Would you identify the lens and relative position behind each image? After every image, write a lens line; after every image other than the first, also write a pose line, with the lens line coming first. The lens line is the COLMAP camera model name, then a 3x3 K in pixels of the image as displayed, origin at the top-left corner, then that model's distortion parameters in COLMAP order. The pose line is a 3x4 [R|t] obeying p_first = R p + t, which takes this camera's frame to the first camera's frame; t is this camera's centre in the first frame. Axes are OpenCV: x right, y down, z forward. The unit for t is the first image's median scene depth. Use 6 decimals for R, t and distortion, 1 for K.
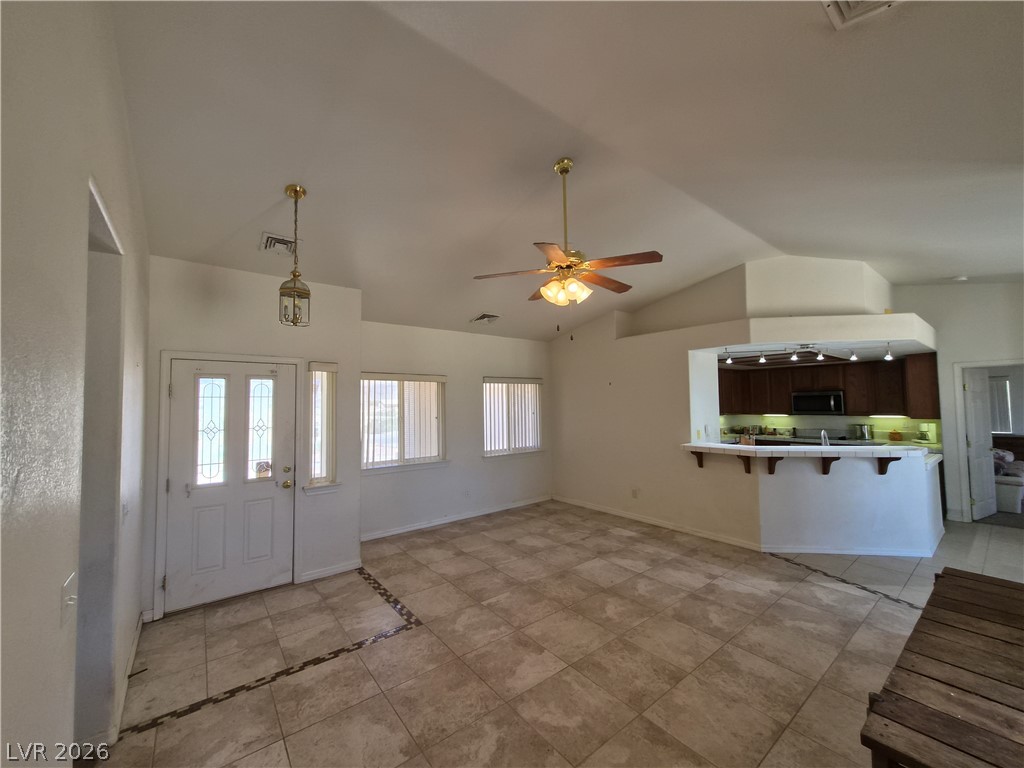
lens RADIAL K [[399.4, 0, 504.2], [0, 399.4, 385.0], [0, 0, 1]] dist [0.006665, -0.002692]
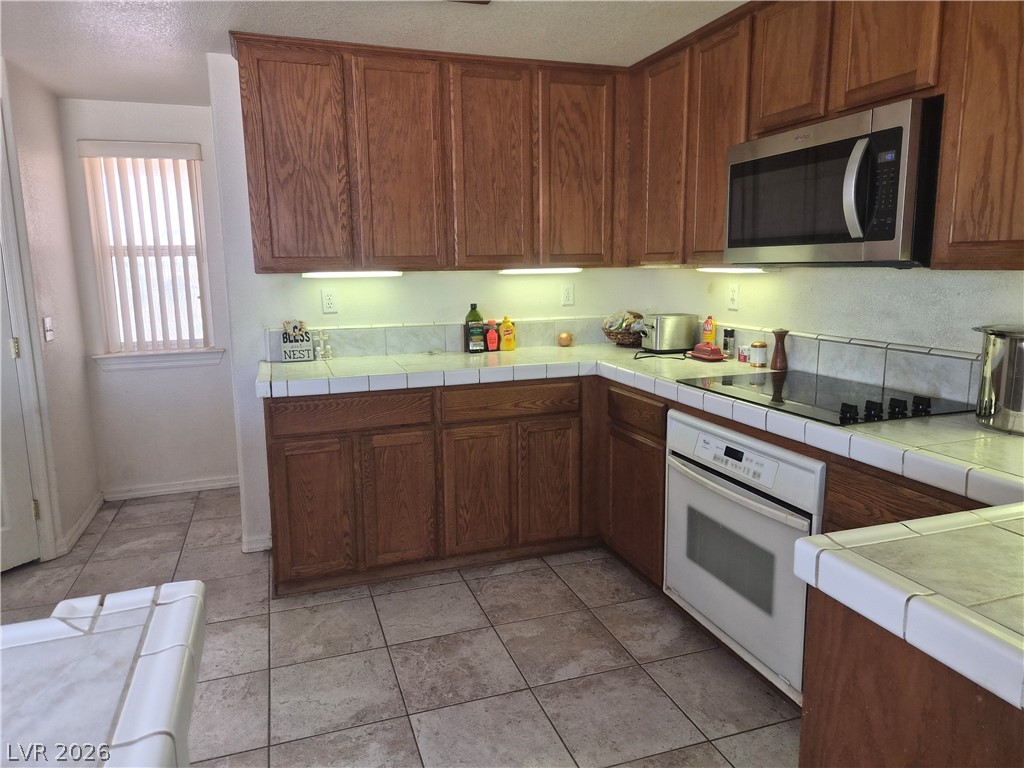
lens RADIAL K [[685.8, 0, 507.1], [0, 685.8, 374.5], [0, 0, 1]] dist [0.054221, -0.036269]
pose [[0.944916, 0.056302, -0.322433, 1.505034], [0.012889, 0.977930, 0.208533, 0.111430], [0.327058, -0.201202, 0.923337, 1.320000]]
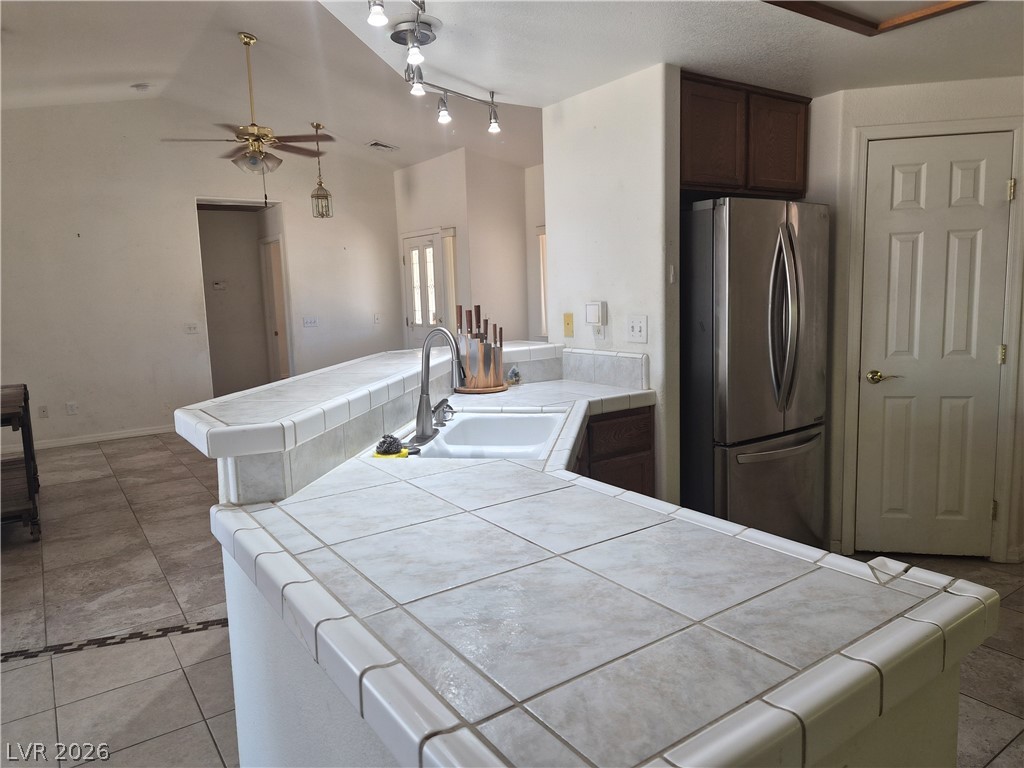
lens RADIAL K [[685.8, 0, 507.1], [0, 685.8, 374.5], [0, 0, 1]] dist [0.054221, -0.036269]
pose [[-0.054739, 0.140061, -0.988629, 1.584687], [0.077882, 0.987696, 0.135616, 0.104241], [0.995459, -0.069573, -0.064974, 1.340116]]
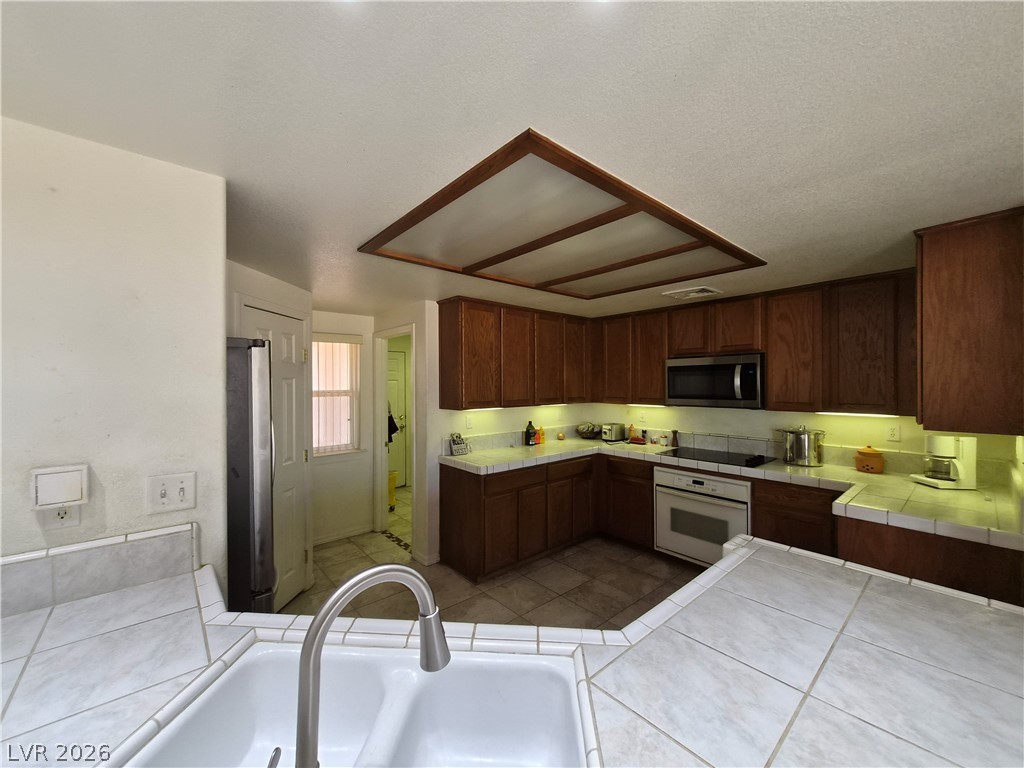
lens RADIAL K [[399.4, 0, 504.2], [0, 399.4, 385.0], [0, 0, 1]] dist [0.006665, -0.002692]
pose [[0.999016, 0.010741, 0.043025, 1.038033], [-0.012812, 0.998758, 0.048152, 0.059021], [-0.042455, -0.048656, 0.997913, 1.087754]]
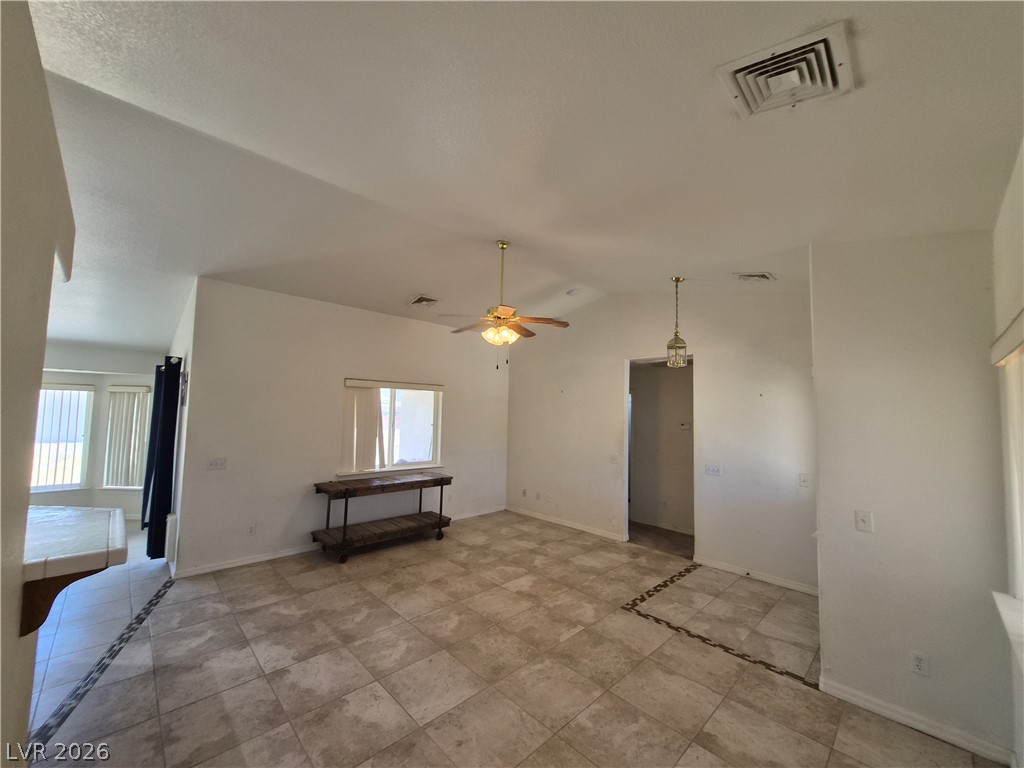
lens RADIAL K [[400.9, 0, 500.8], [0, 400.9, 387.9], [0, 0, 1]] dist [0.002282, -0.000661]
pose [[-0.995069, -0.014565, -0.098109, 0.217436], [-0.004392, 0.994660, -0.103117, 0.065932], [0.099087, -0.102177, -0.989819, 1.773125]]
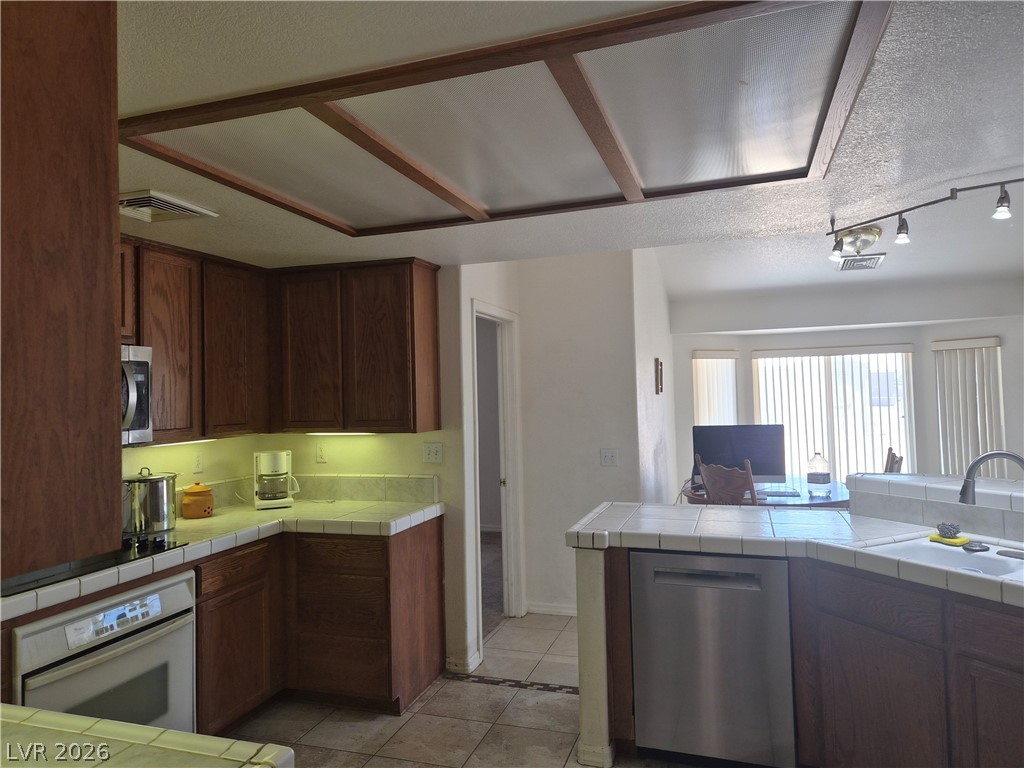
lens RADIAL K [[700.8, 0, 491.1], [0, 700.8, 367.9], [0, 0, 1]] dist [0.006266, -0.000543]
pose [[-0.539628, 0.062562, 0.839576, 0.692038], [-0.003794, 0.997044, -0.076735, 0.114843], [-0.841895, -0.044594, -0.537796, 2.007490]]
